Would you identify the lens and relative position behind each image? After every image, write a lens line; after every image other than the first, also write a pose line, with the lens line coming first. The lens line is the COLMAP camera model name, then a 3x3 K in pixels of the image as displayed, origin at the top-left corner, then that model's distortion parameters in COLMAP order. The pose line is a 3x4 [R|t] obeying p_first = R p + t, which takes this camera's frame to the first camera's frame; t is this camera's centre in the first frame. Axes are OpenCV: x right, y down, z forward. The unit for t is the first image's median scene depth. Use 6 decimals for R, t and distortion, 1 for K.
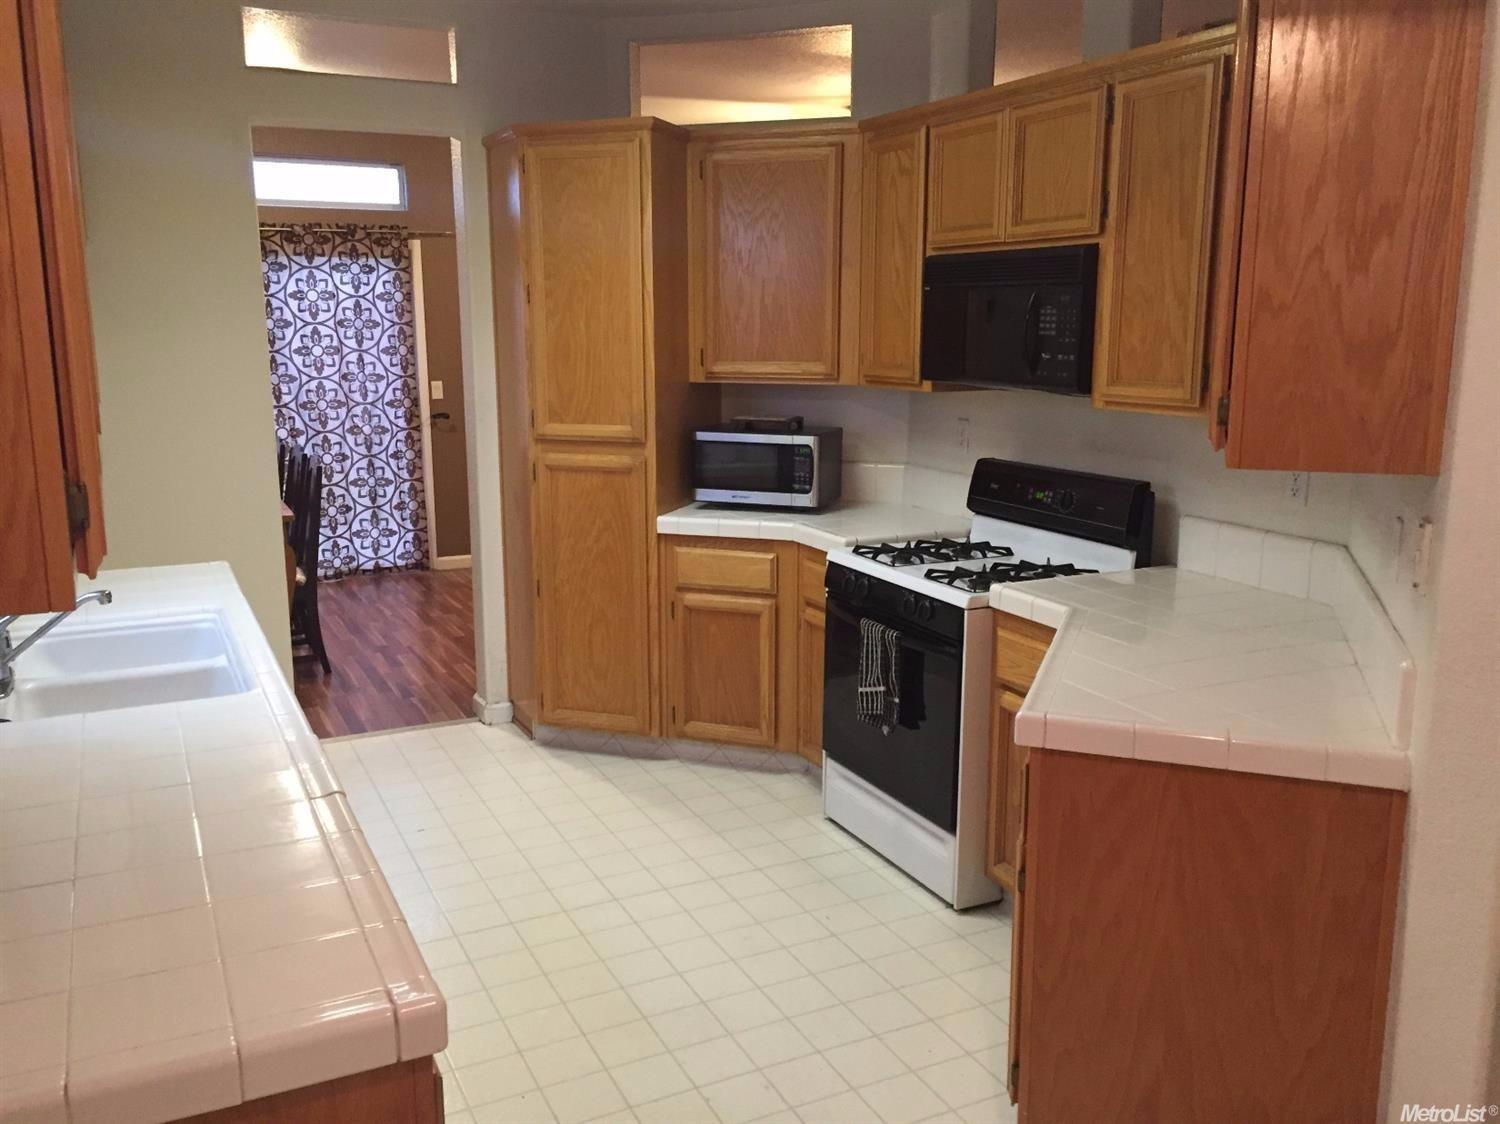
lens RADIAL K [[1270.8, 0, 750.0], [0, 1270.8, 562.0], [0, 0, 1]] dist [0.094080, -0.125501]
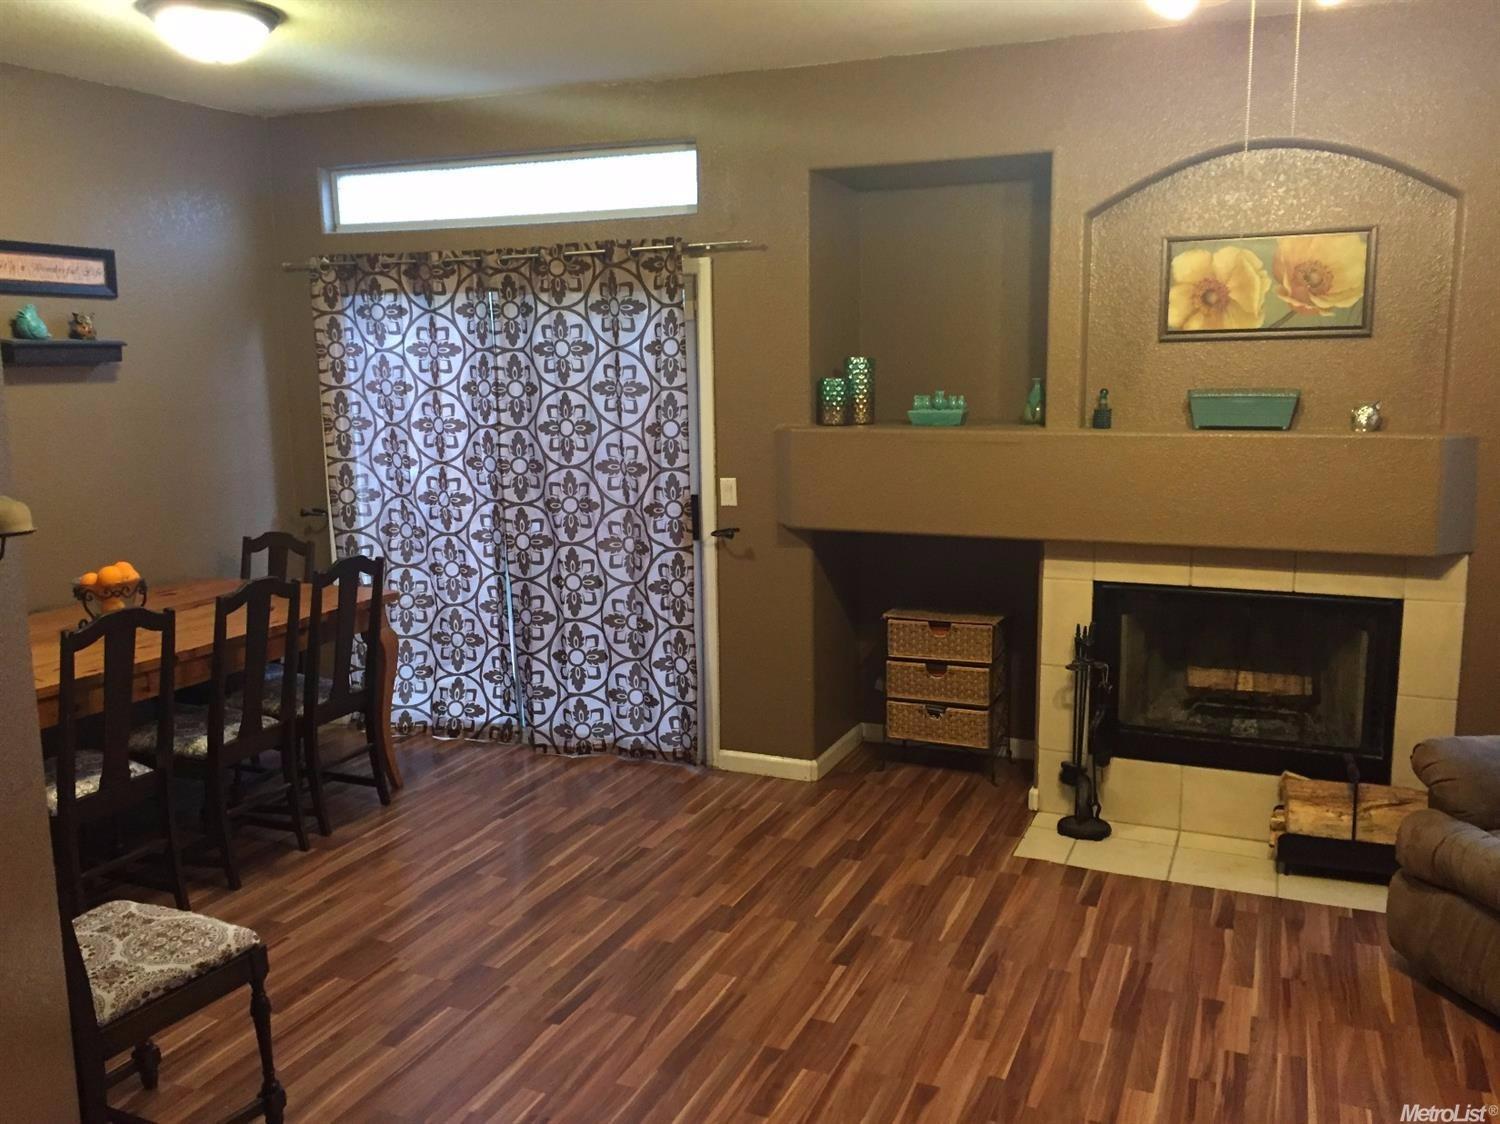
lens RADIAL K [[1270.8, 0, 750.0], [0, 1270.8, 562.0], [0, 0, 1]] dist [0.094080, -0.125501]
pose [[0.654810, 0.115719, -0.746882, 0.242010], [-0.127668, 0.990944, 0.041603, -0.130719], [0.744933, 0.068111, 0.663654, 0.607103]]
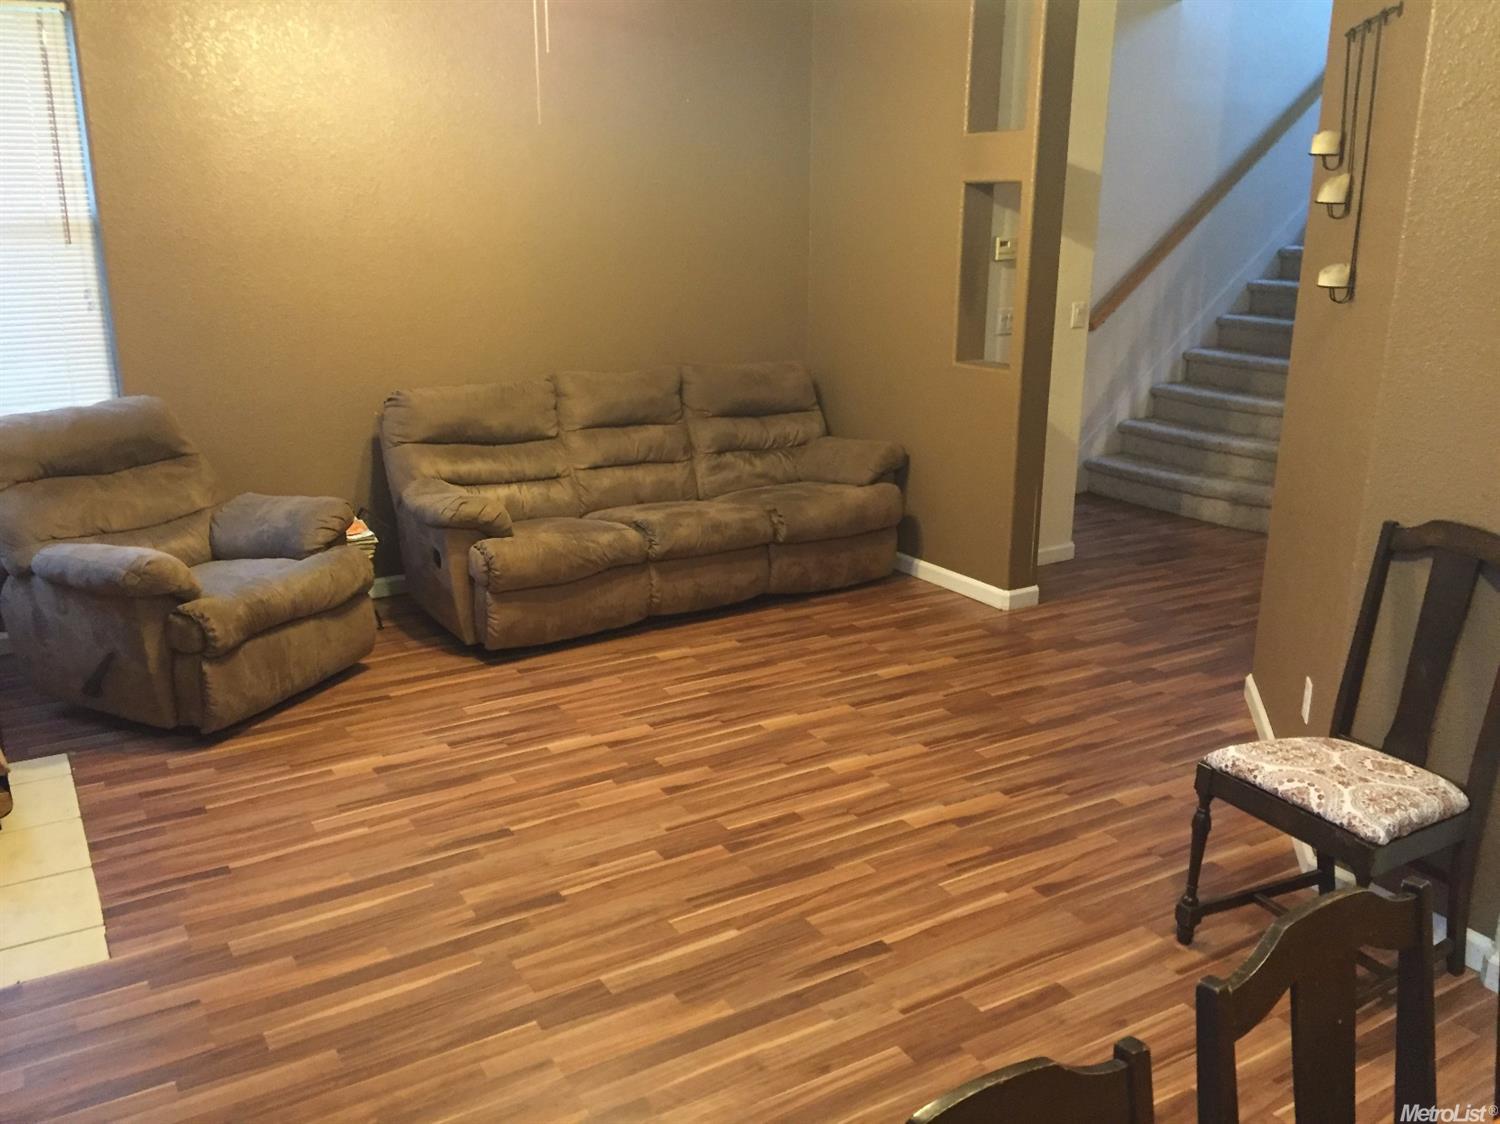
lens RADIAL K [[1270.8, 0, 750.0], [0, 1270.8, 562.0], [0, 0, 1]] dist [0.094080, -0.125501]
pose [[-0.085650, -0.266421, 0.960044, -0.421721], [0.176202, 0.944346, 0.277785, -0.175125], [-0.980621, 0.192954, -0.033939, 0.876455]]
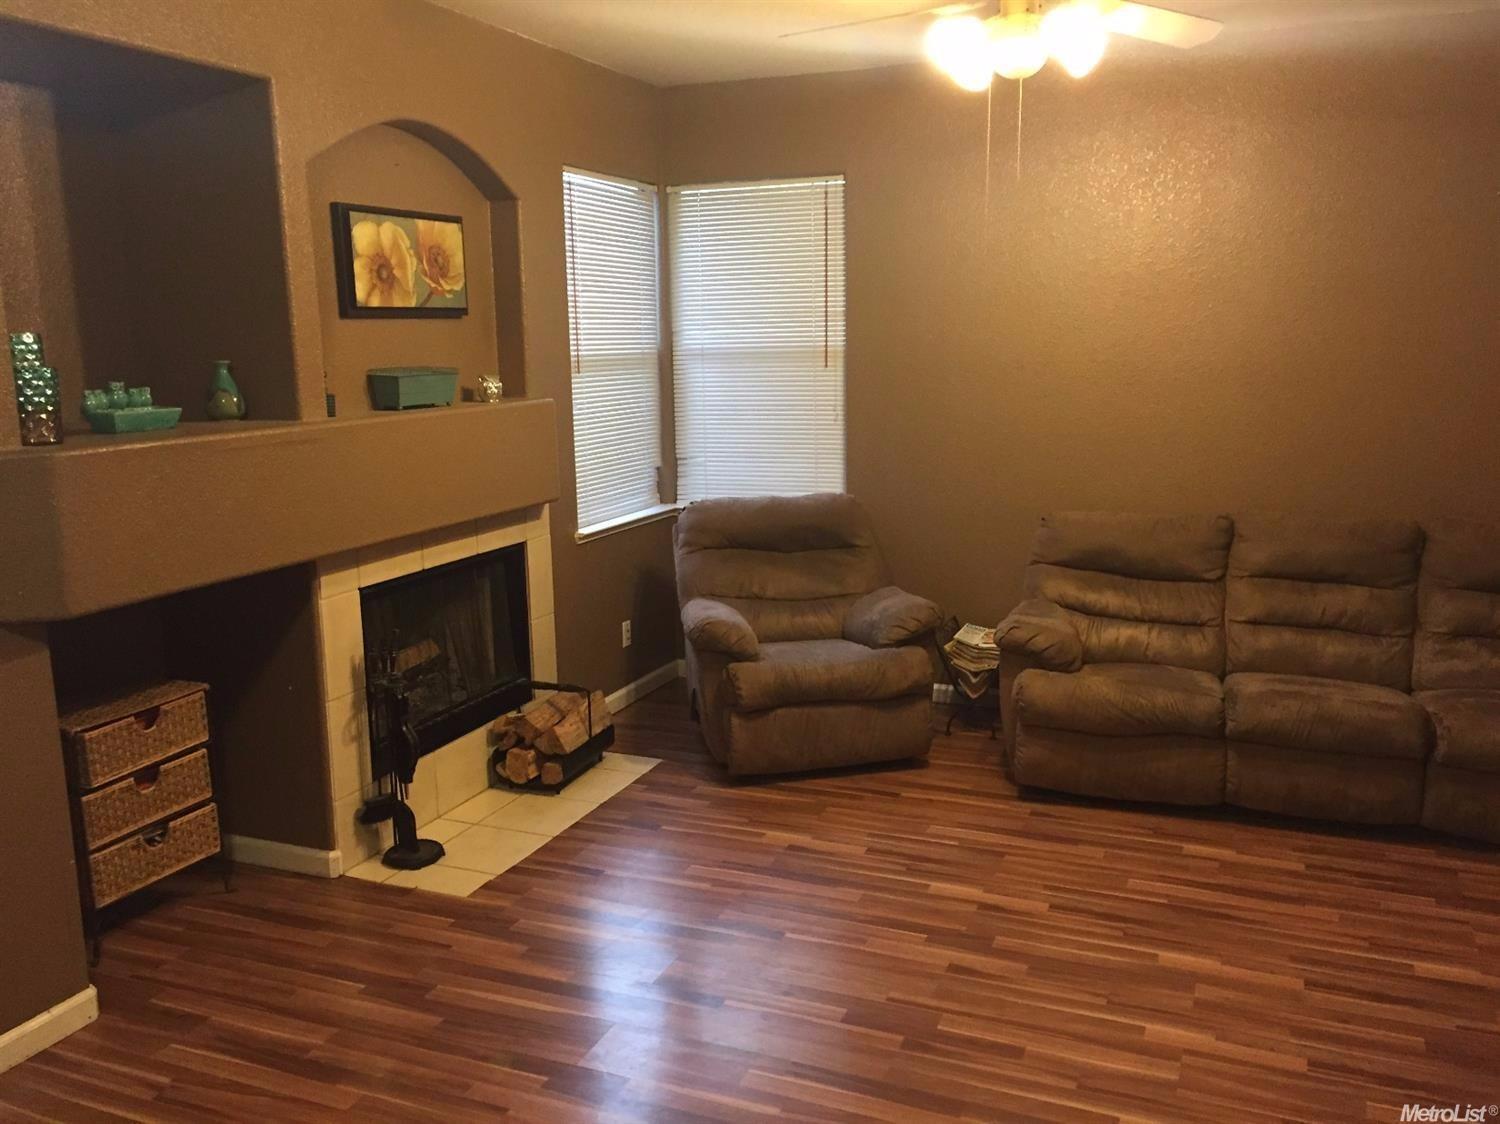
lens RADIAL K [[1270.8, 0, 750.0], [0, 1270.8, 562.0], [0, 0, 1]] dist [0.094080, -0.125501]
pose [[0.753519, -0.126742, 0.645094, -0.297772], [0.129372, 0.990641, 0.043516, -0.130670], [-0.644571, 0.050667, 0.762863, 0.616614]]
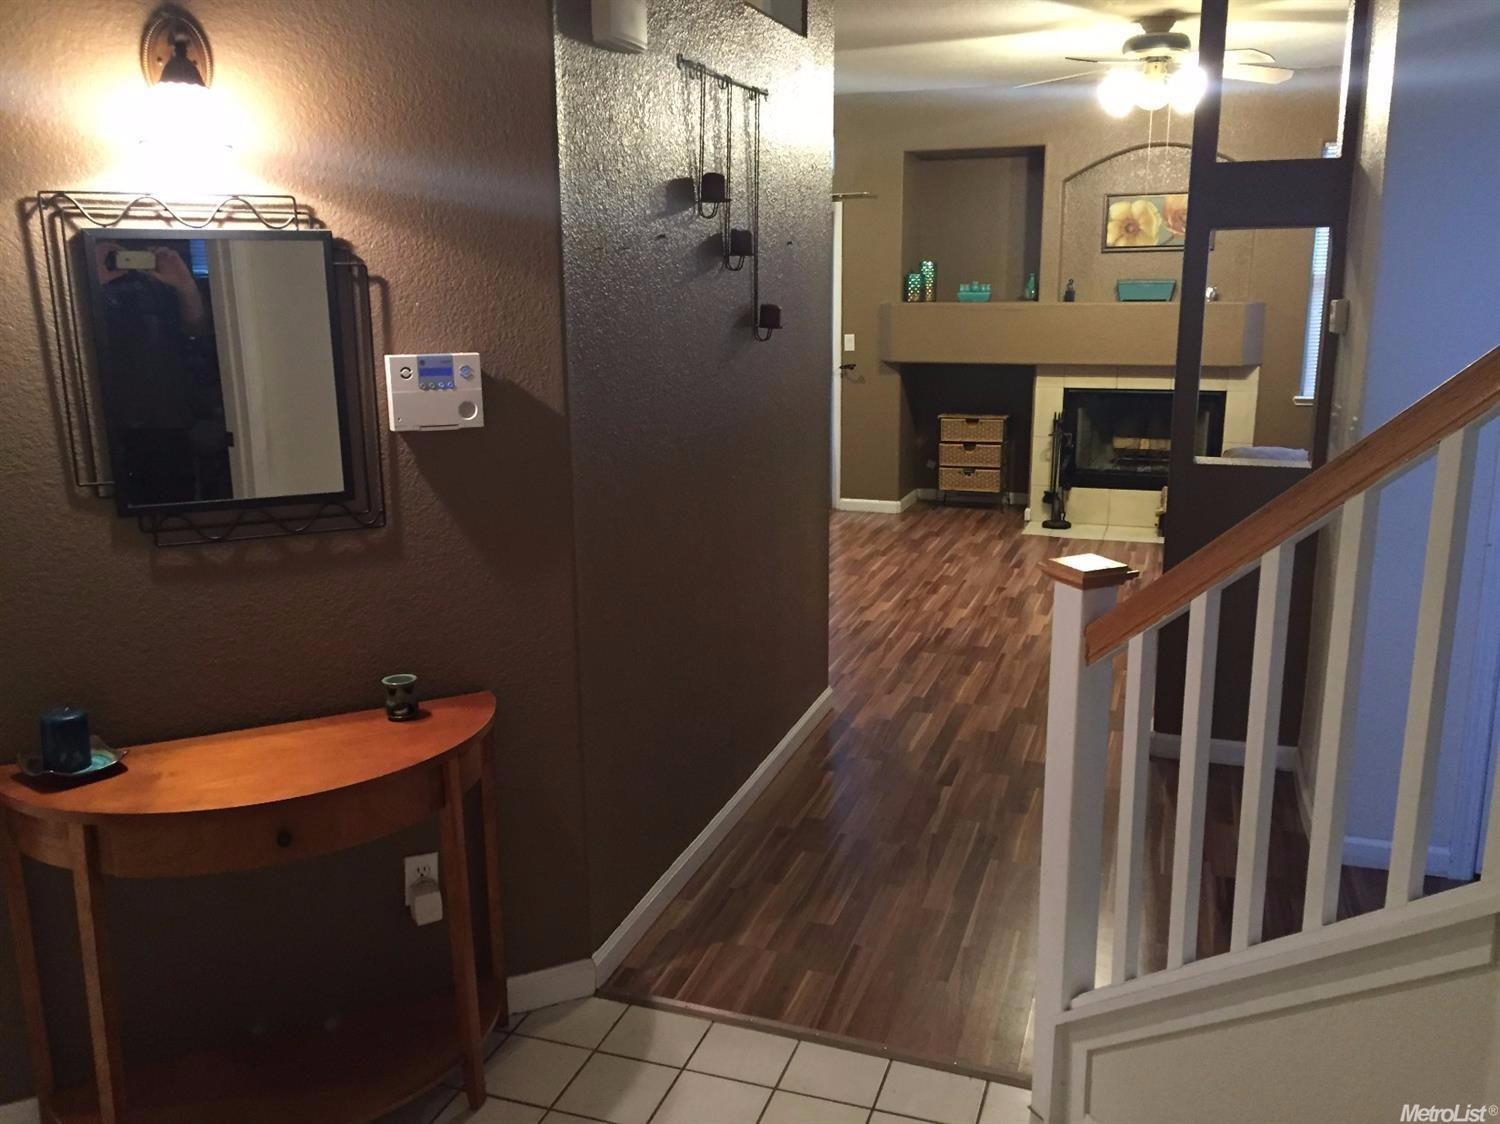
lens RADIAL K [[1270.8, 0, 750.0], [0, 1270.8, 562.0], [0, 0, 1]] dist [0.094080, -0.125501]
pose [[0.703510, 0.155372, -0.693493, 0.478153], [-0.123323, 0.987695, 0.096181, -0.046405], [0.699903, 0.017859, 0.714014, 0.185918]]
